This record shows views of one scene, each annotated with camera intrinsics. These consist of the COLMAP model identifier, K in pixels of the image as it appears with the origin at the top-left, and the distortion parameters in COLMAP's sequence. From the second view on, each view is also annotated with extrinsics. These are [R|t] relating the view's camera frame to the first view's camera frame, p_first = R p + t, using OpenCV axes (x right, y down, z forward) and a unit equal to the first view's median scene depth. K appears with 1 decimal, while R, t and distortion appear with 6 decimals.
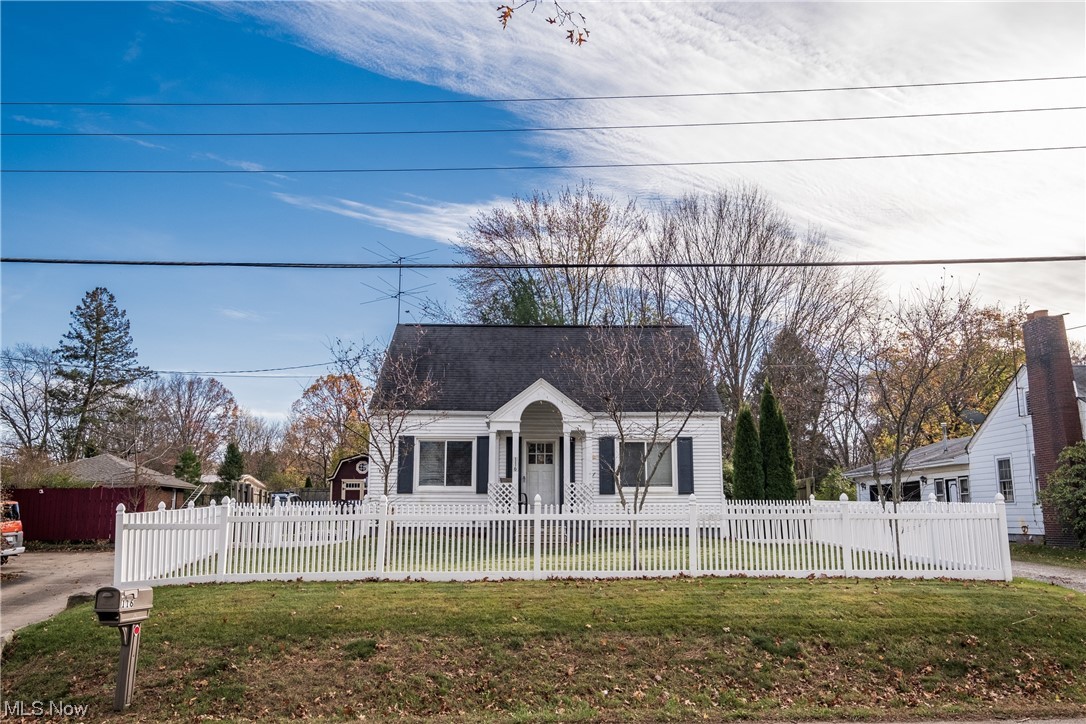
lens RADIAL K [[894.1, 0, 542.2], [0, 894.1, 359.0], [0, 0, 1]] dist [0.011534, 0.004872]
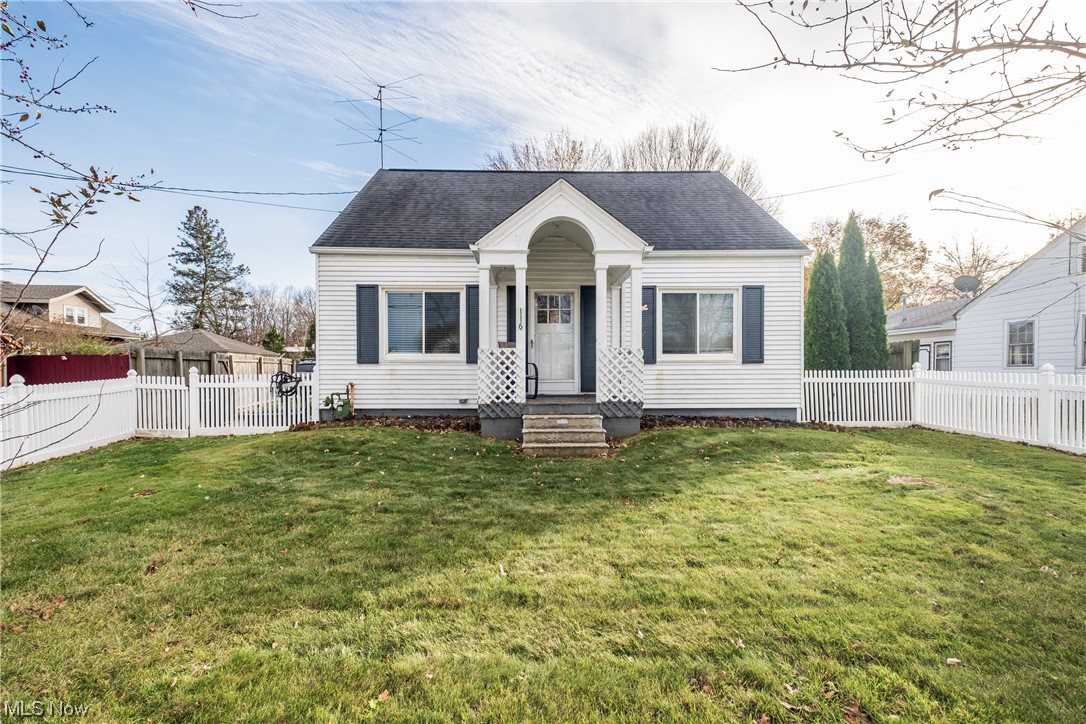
lens RADIAL K [[479.1, 0, 546.6], [0, 479.1, 361.9], [0, 0, 1]] dist [0.015736, 0.000015]
pose [[0.999325, -0.004537, 0.036460, -0.022362], [-0.001247, 0.987586, 0.157073, 0.087103], [-0.036720, -0.157013, 0.986914, 0.608910]]
